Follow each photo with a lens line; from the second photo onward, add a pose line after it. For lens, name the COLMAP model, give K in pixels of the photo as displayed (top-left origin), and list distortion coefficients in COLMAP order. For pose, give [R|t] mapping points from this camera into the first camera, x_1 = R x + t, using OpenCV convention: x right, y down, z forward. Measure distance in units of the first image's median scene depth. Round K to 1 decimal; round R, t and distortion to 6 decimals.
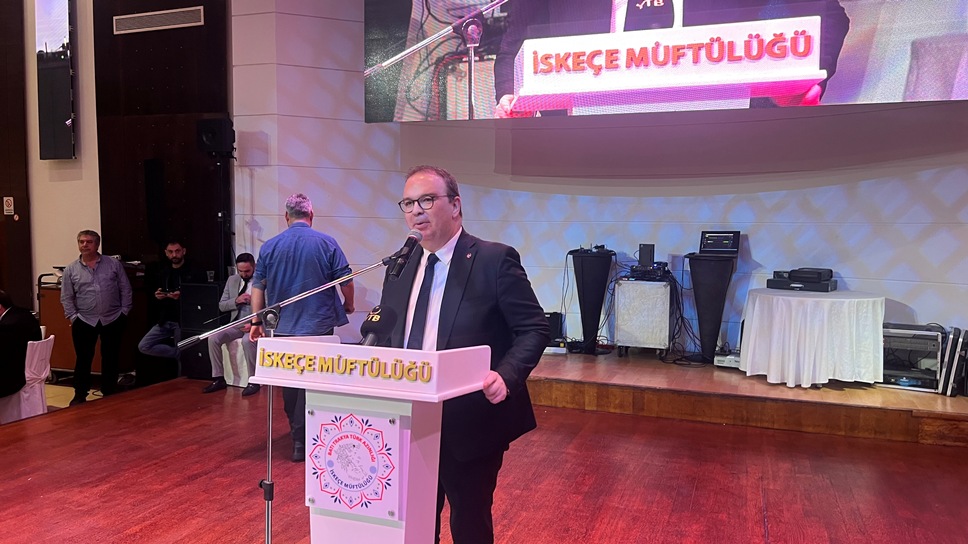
lens RADIAL K [[735.3, 0, 489.8], [0, 735.3, 275.6], [0, 0, 1]] dist [0.043924, -0.036836]
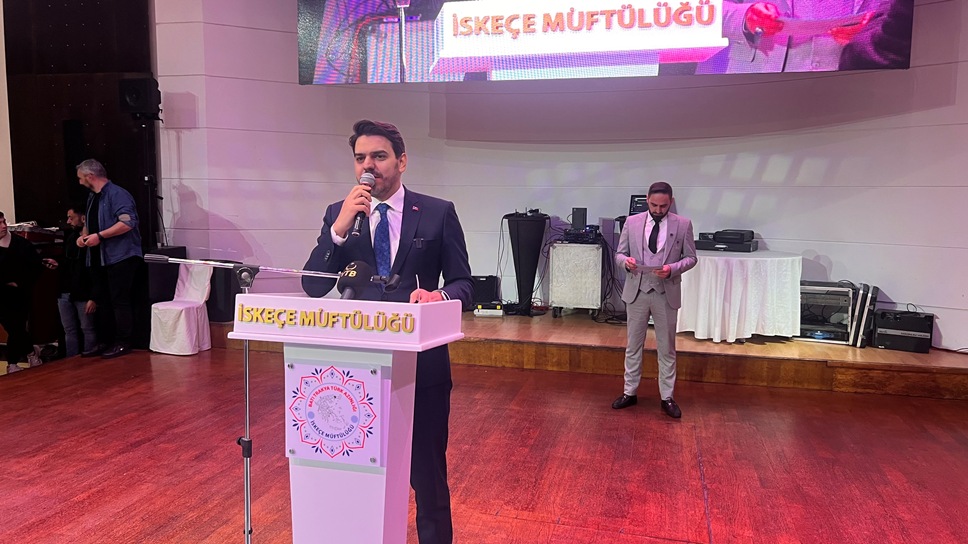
lens RADIAL K [[735.3, 0, 481.6], [0, 735.3, 265.4], [0, 0, 1]] dist [0.043924, -0.036836]
pose [[0.995515, -0.010857, 0.093980, -0.037971], [0.007960, 0.999483, 0.031153, 0.008477], [-0.094269, -0.030265, 0.995087, -0.019081]]
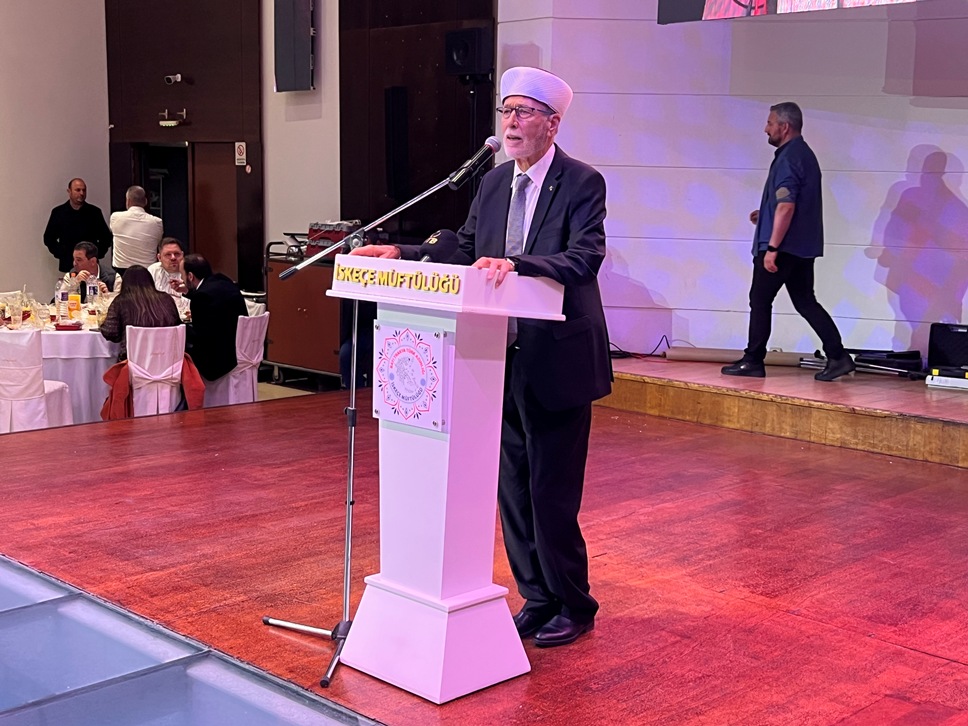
lens RADIAL K [[1307.4, 0, 473.8], [0, 1307.4, 355.7], [0, 0, 1]] dist [0.102515, 0.000000]
pose [[0.908562, 0.061248, -0.413237, 0.335835], [-0.040407, 0.997440, 0.058995, 0.056927], [0.415792, -0.036903, 0.908711, -0.325777]]
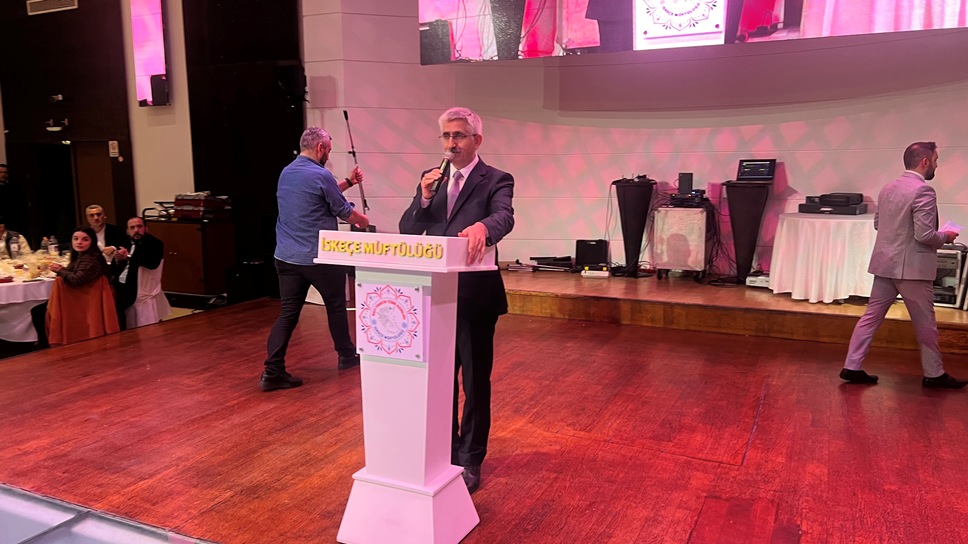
lens RADIAL K [[735.3, 0, 491.5], [0, 735.3, 254.7], [0, 0, 1]] dist [0.043924, -0.036836]
pose [[0.995512, -0.004354, -0.094535, 0.066366], [0.009304, 0.998605, 0.051984, 0.031662], [0.094177, -0.052631, 0.994163, -0.167000]]
